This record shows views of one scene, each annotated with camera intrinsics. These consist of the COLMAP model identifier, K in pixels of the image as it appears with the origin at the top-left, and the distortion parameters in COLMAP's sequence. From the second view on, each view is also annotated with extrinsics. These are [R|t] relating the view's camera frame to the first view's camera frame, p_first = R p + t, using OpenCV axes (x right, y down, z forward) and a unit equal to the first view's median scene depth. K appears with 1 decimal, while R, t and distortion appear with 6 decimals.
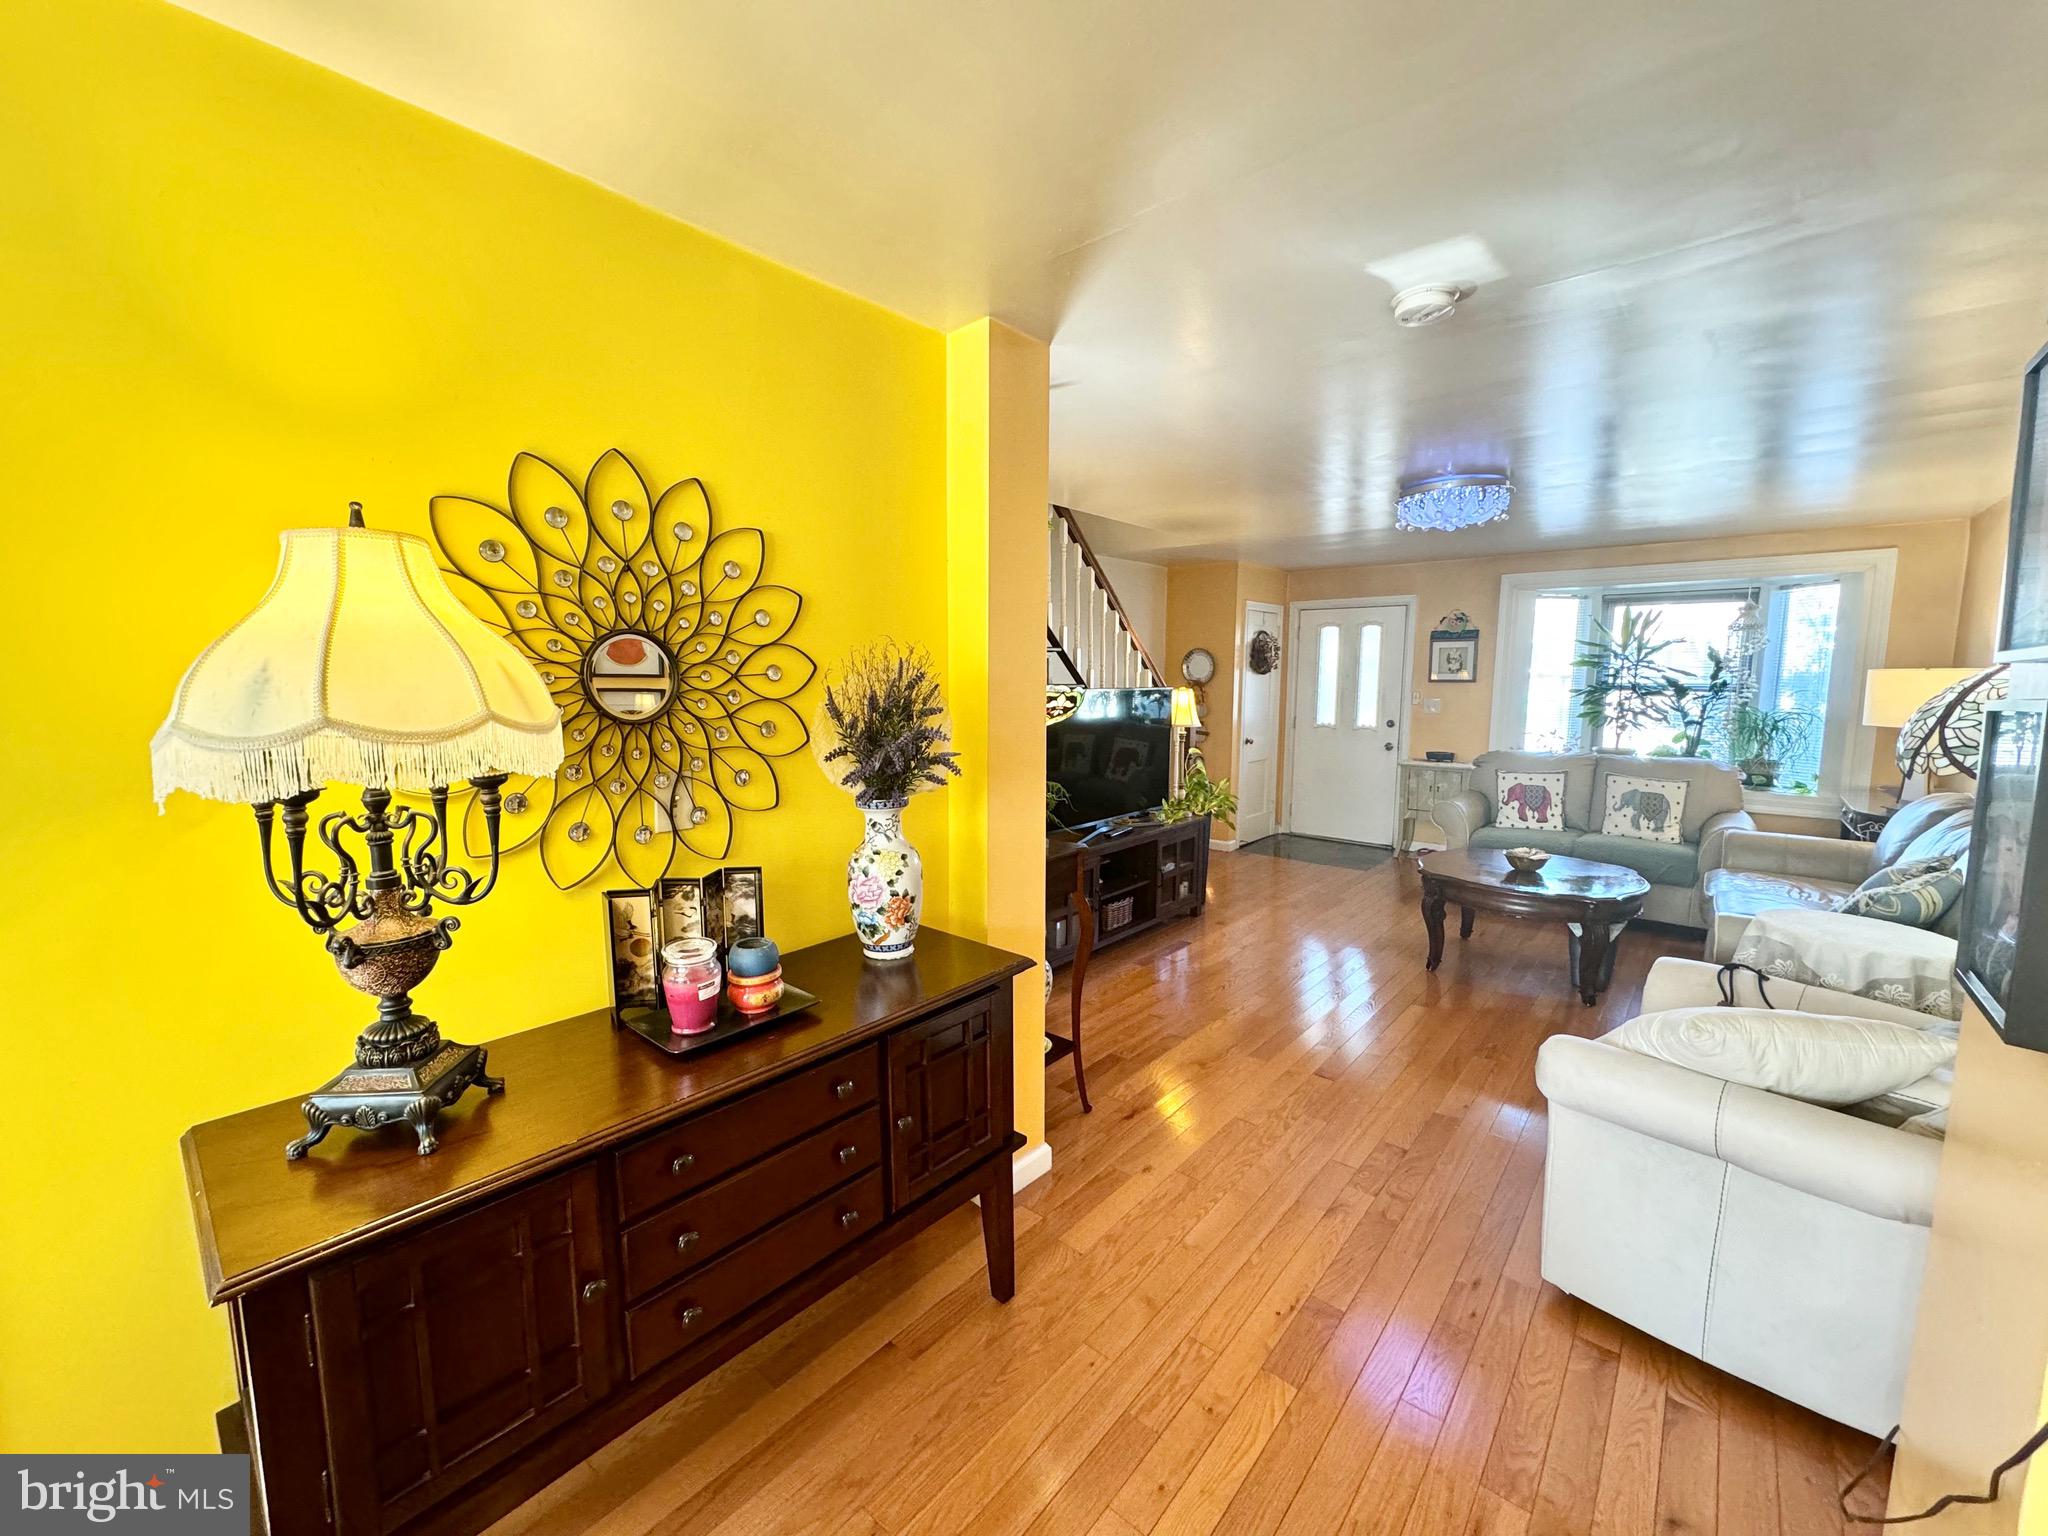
lens RADIAL K [[818.8, 0, 1022.4], [0, 818.8, 767.1], [0, 0, 1]] dist [-0.002340, 0.000569]
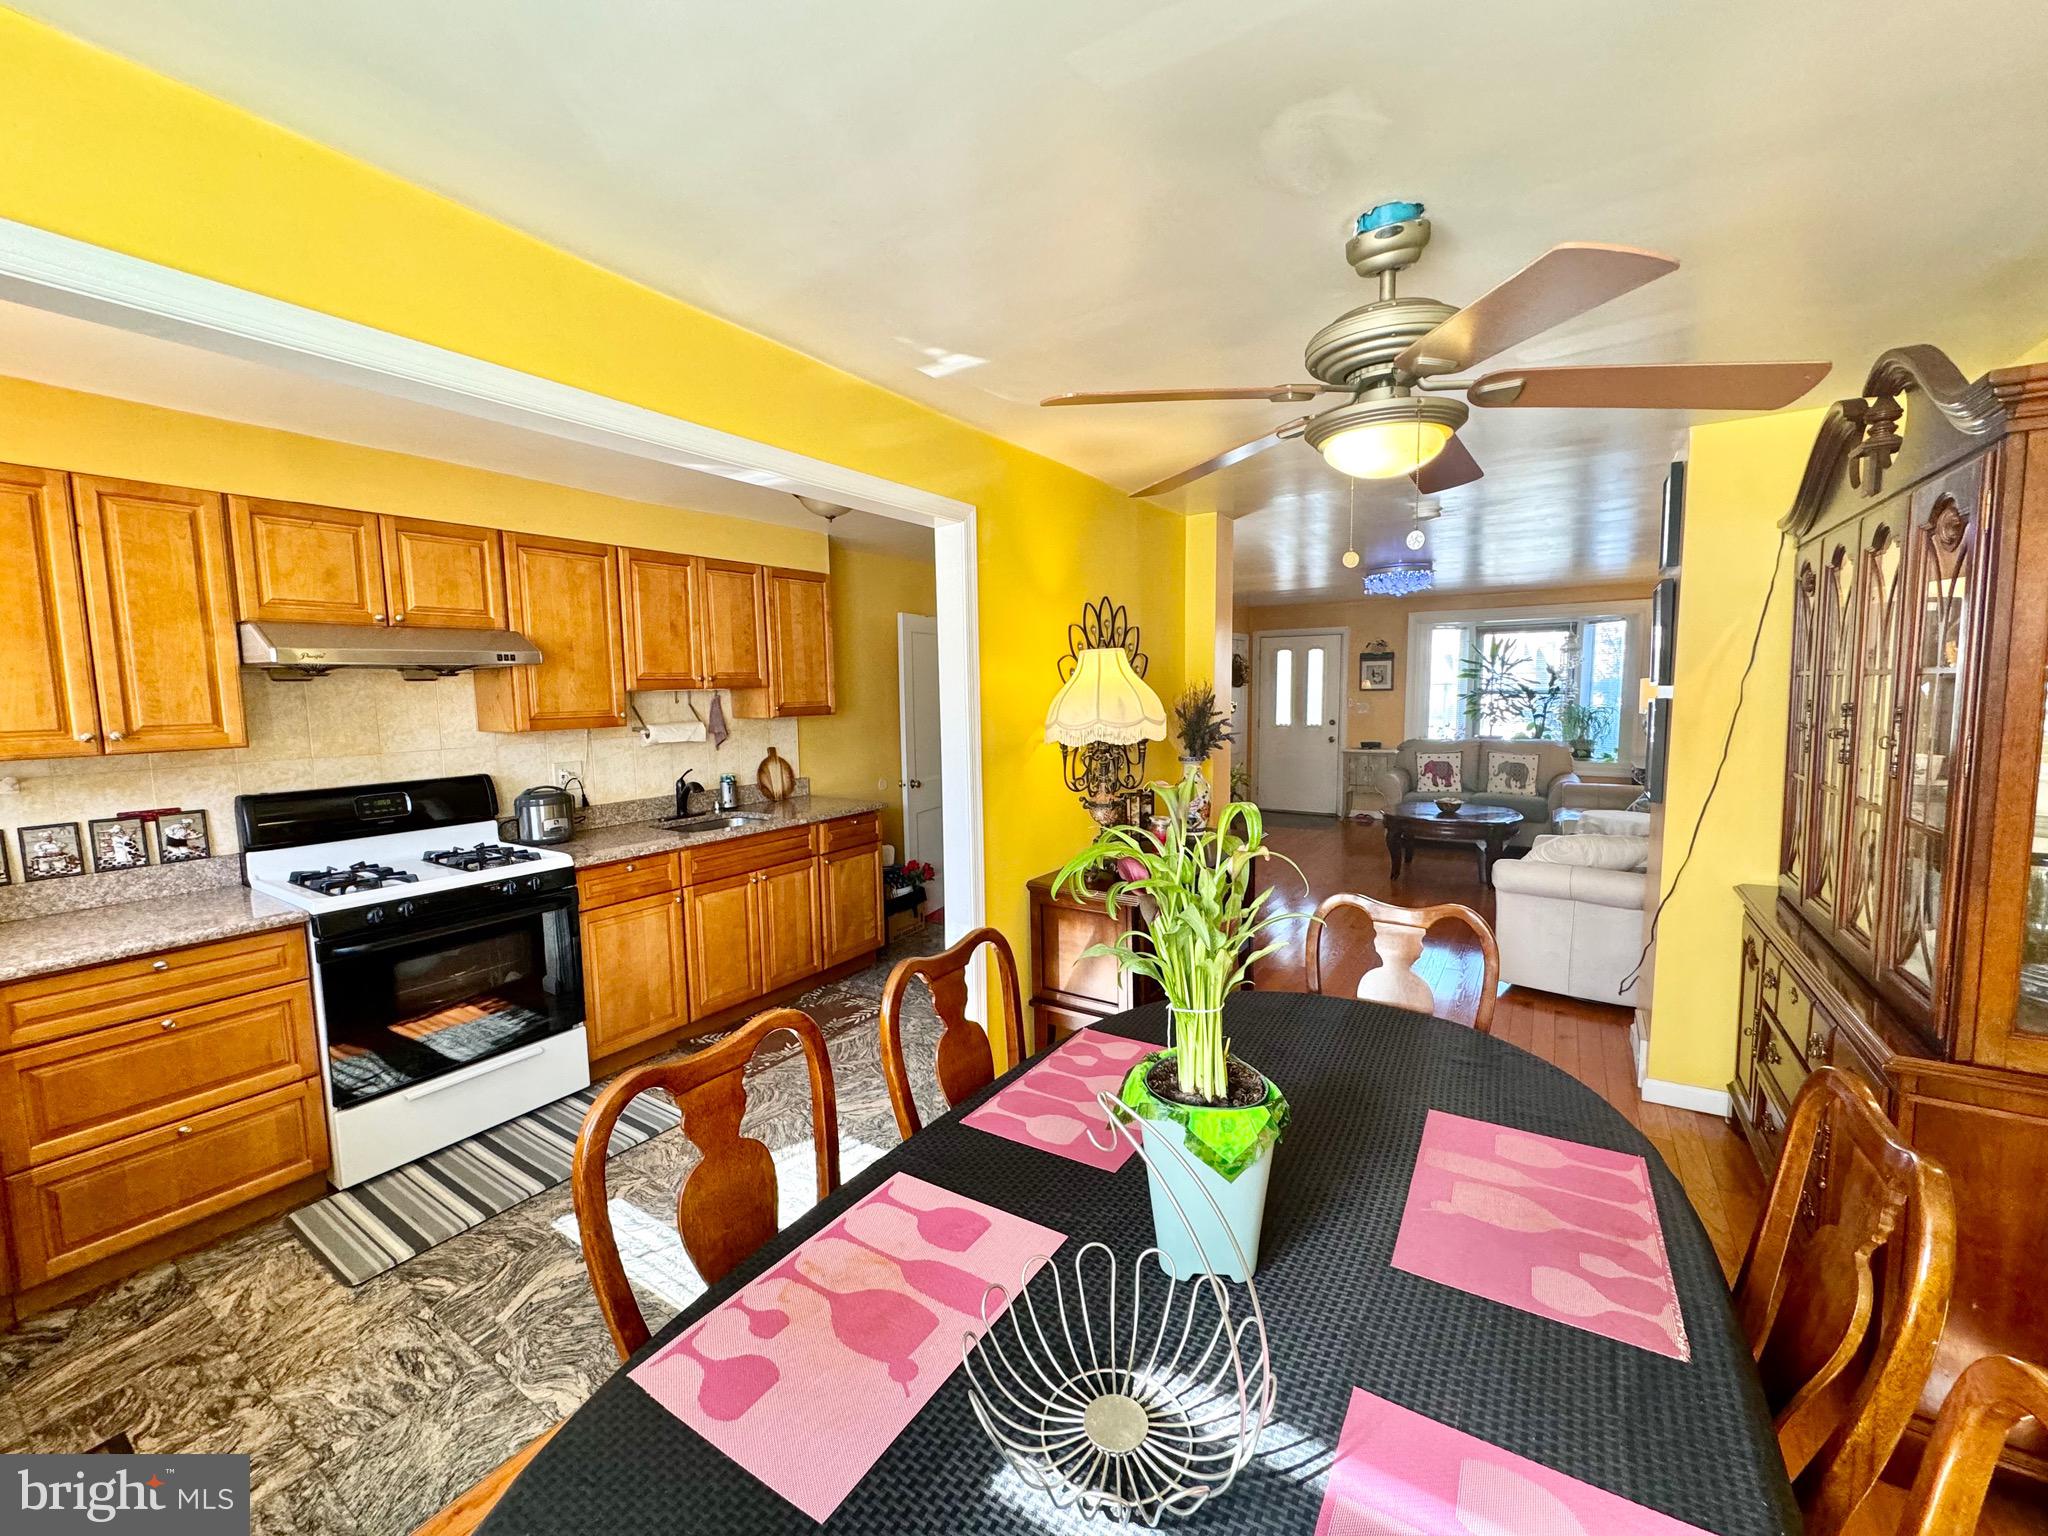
lens RADIAL K [[818.8, 0, 1023.3], [0, 818.8, 765.6], [0, 0, 1]] dist [-0.002340, 0.000569]
pose [[0.990626, -0.030596, 0.133134, -0.299127], [0.032791, 0.999360, -0.014323, 0.026292], [-0.132611, 0.018554, 0.990995, -0.333488]]
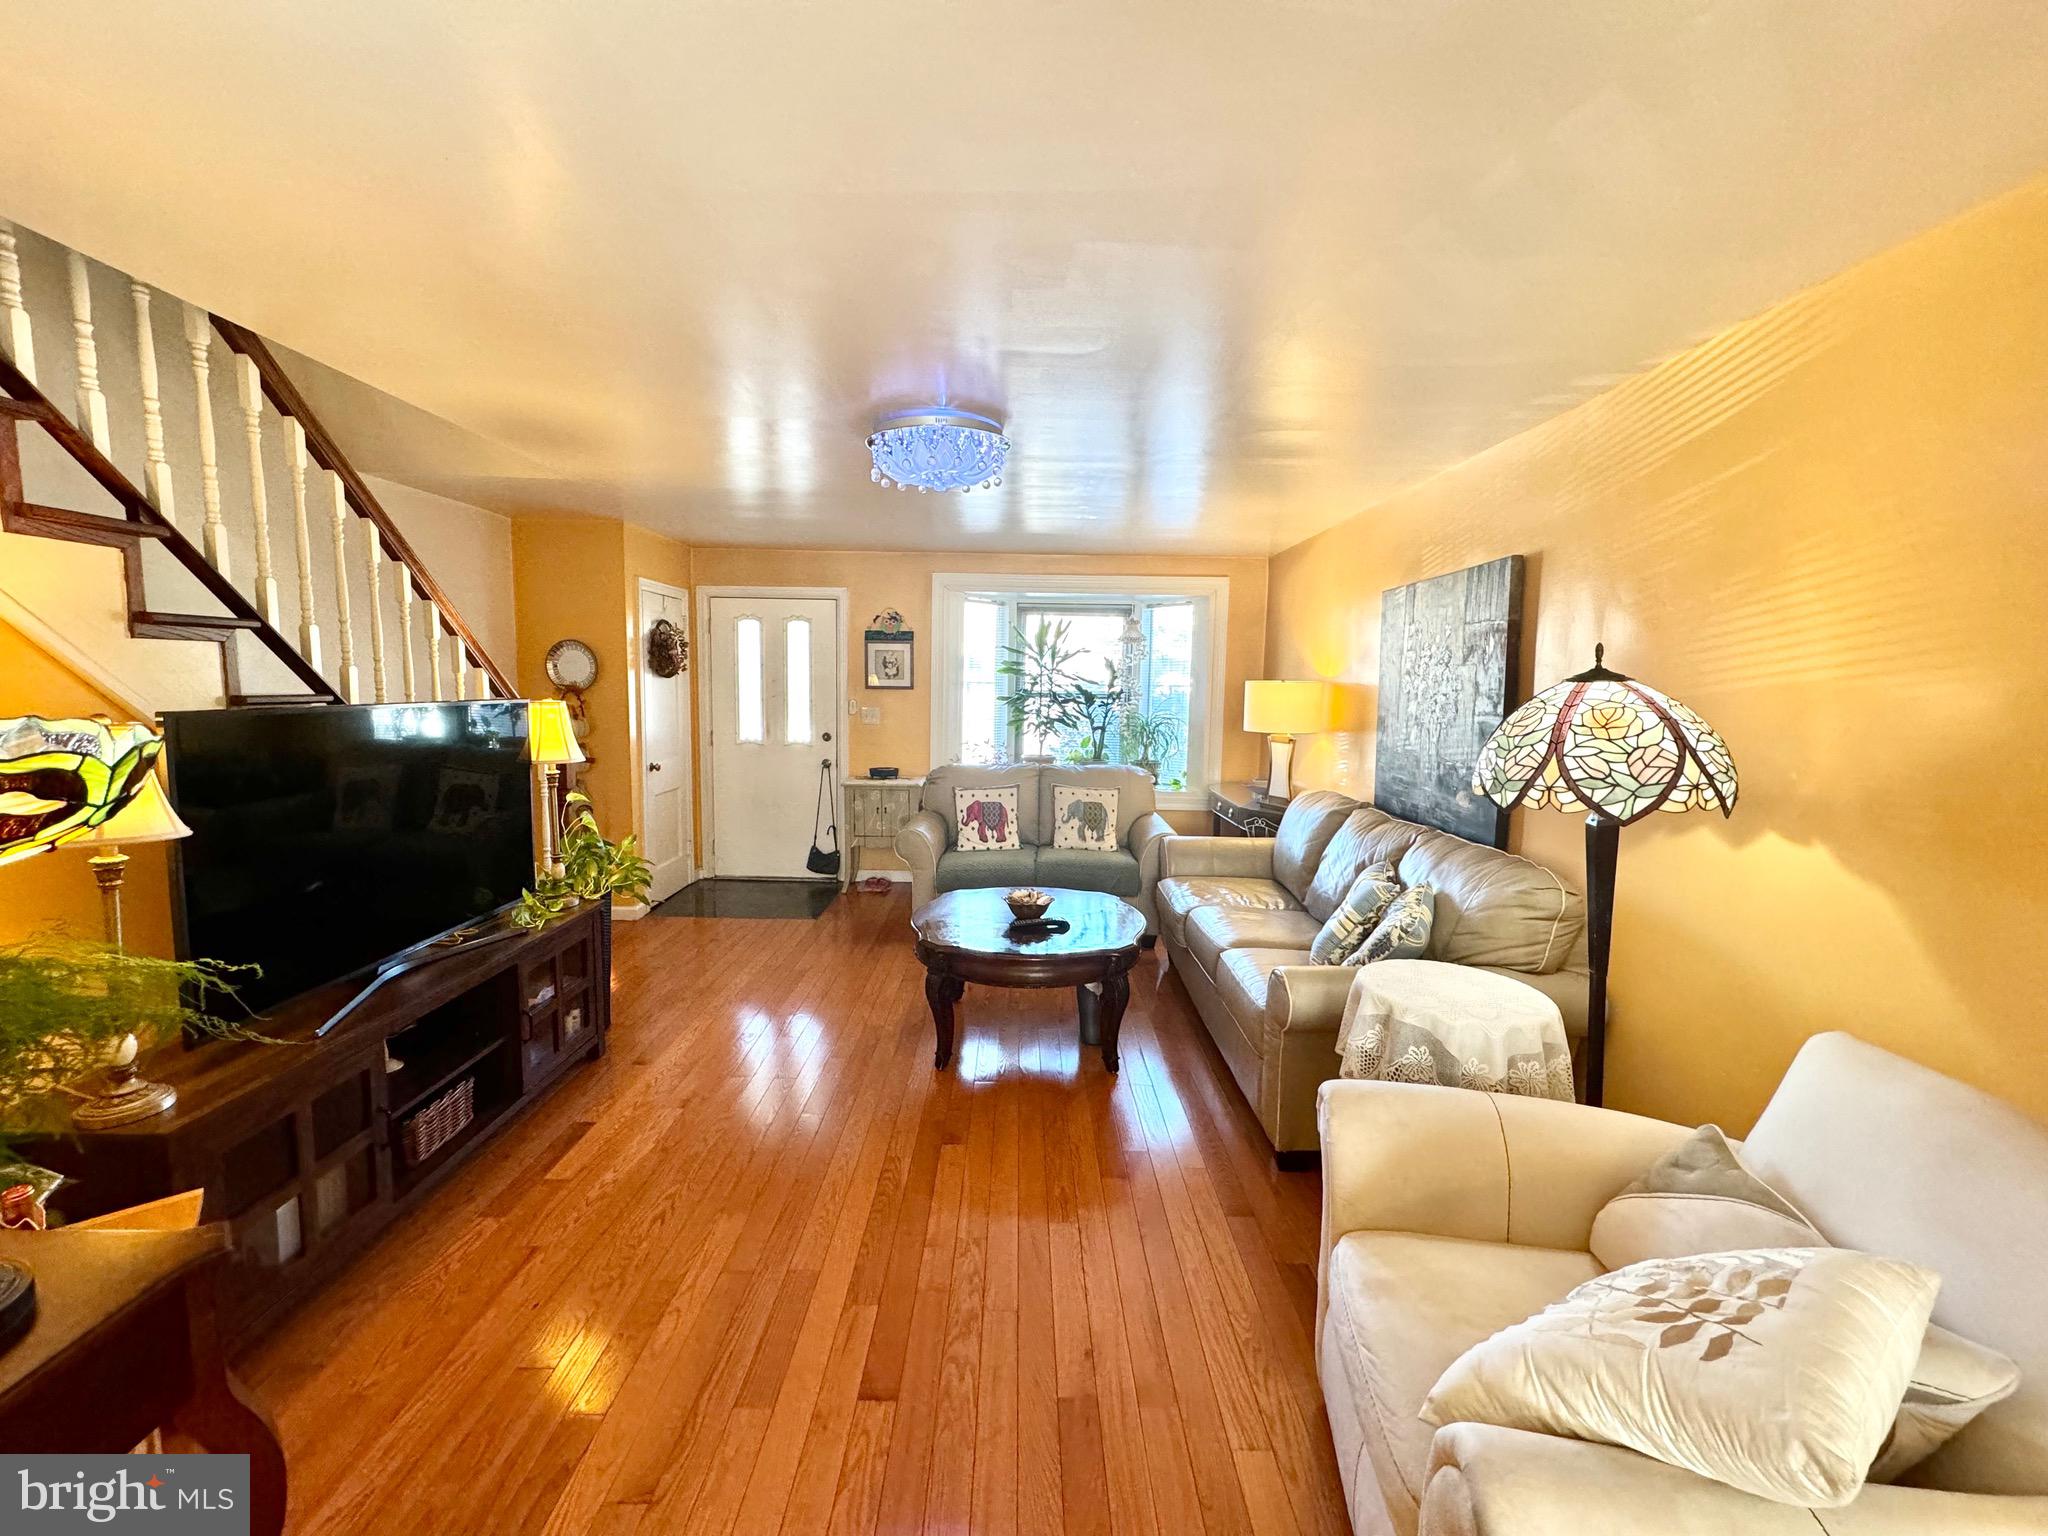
lens RADIAL K [[818.8, 0, 1025.1], [0, 818.8, 764.0], [0, 0, 1]] dist [-0.002340, 0.000569]
pose [[0.753594, -0.057356, 0.654833, 0.056993], [0.060866, 0.997995, 0.017367, -0.034834], [-0.654516, 0.026770, 0.755574, 0.283129]]
